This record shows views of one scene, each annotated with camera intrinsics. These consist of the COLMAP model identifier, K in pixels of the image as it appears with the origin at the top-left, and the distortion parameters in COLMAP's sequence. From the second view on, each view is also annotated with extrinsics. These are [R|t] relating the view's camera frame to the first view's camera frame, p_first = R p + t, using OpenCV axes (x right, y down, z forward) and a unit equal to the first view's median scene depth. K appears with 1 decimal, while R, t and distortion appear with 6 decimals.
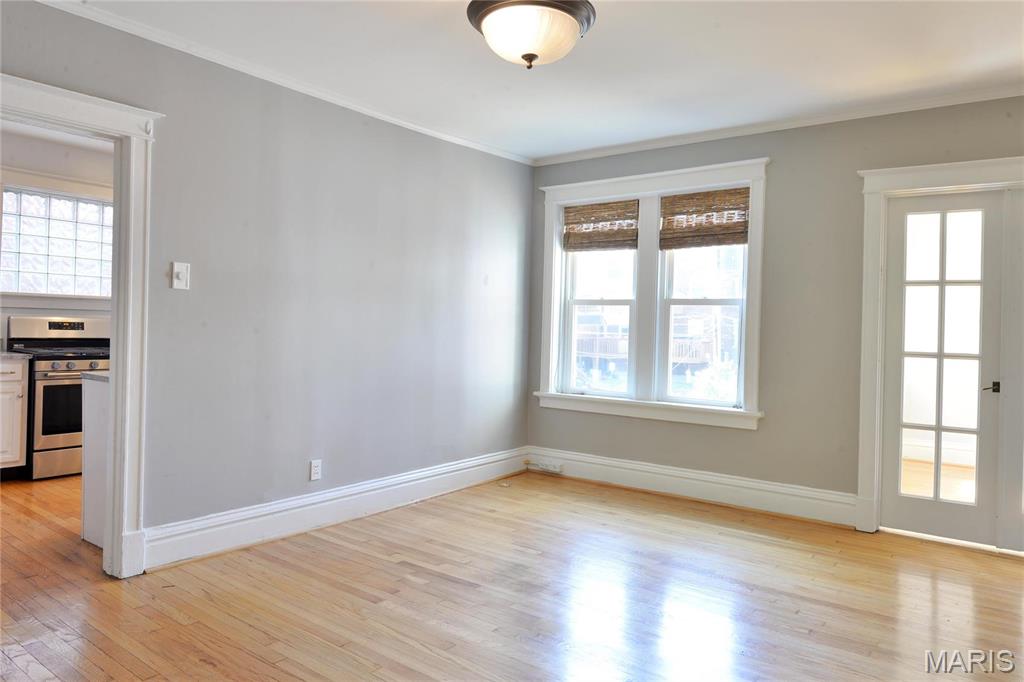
lens RADIAL K [[693.3, 0, 510.5], [0, 693.3, 329.0], [0, 0, 1]] dist [-0.014232, 0.000090]
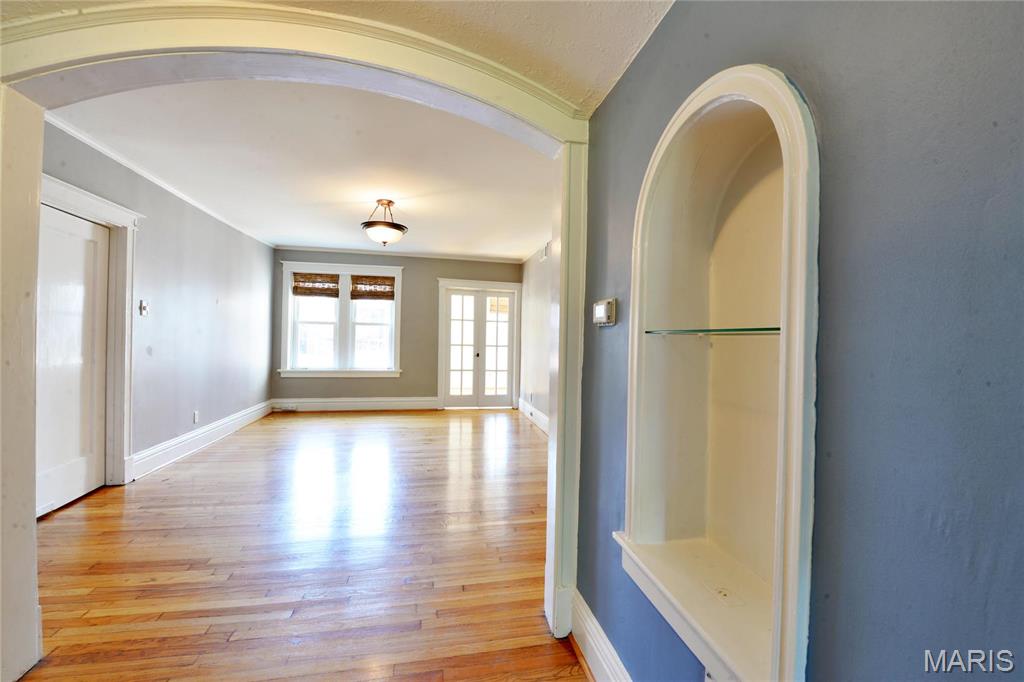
lens RADIAL K [[416.5, 0, 517.3], [0, 416.5, 341.5], [0, 0, 1]] dist [-0.000038, 0.000023]
pose [[0.657298, -0.014722, 0.753487, -0.476048], [-0.000771, 0.999796, 0.020207, -0.010909], [-0.753630, -0.013863, 0.657152, -0.283165]]
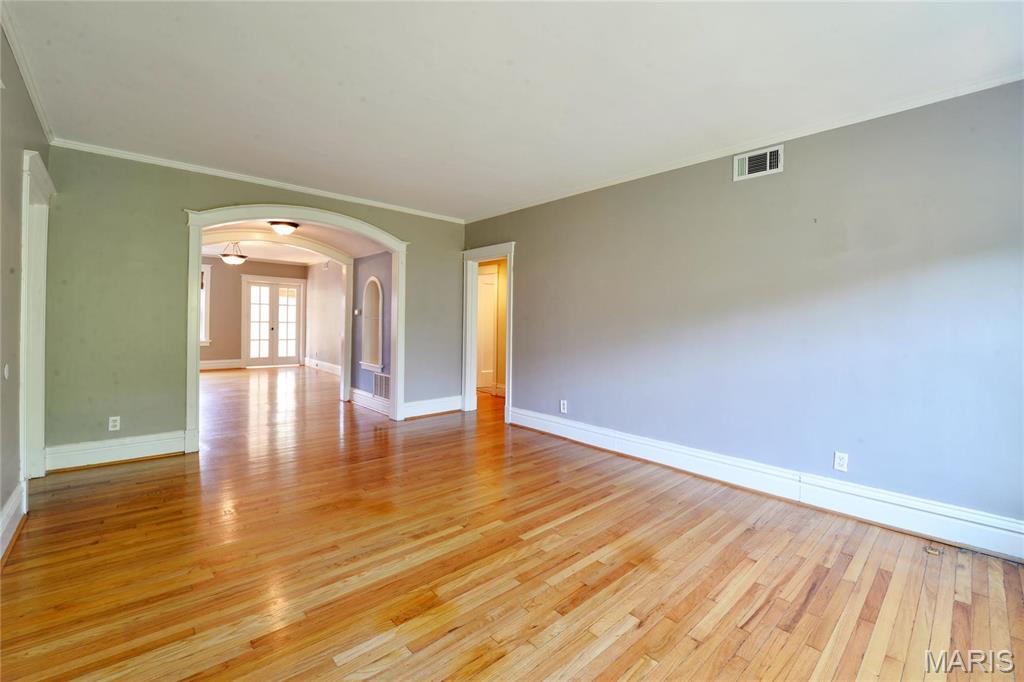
lens RADIAL K [[416.5, 0, 514.9], [0, 416.5, 318.2], [0, 0, 1]] dist [-0.000038, 0.000023]
pose [[0.182806, -0.017817, 0.982987, -1.338856], [-0.005456, 0.999802, 0.019136, -0.034160], [-0.983134, -0.008861, 0.182673, -0.818472]]
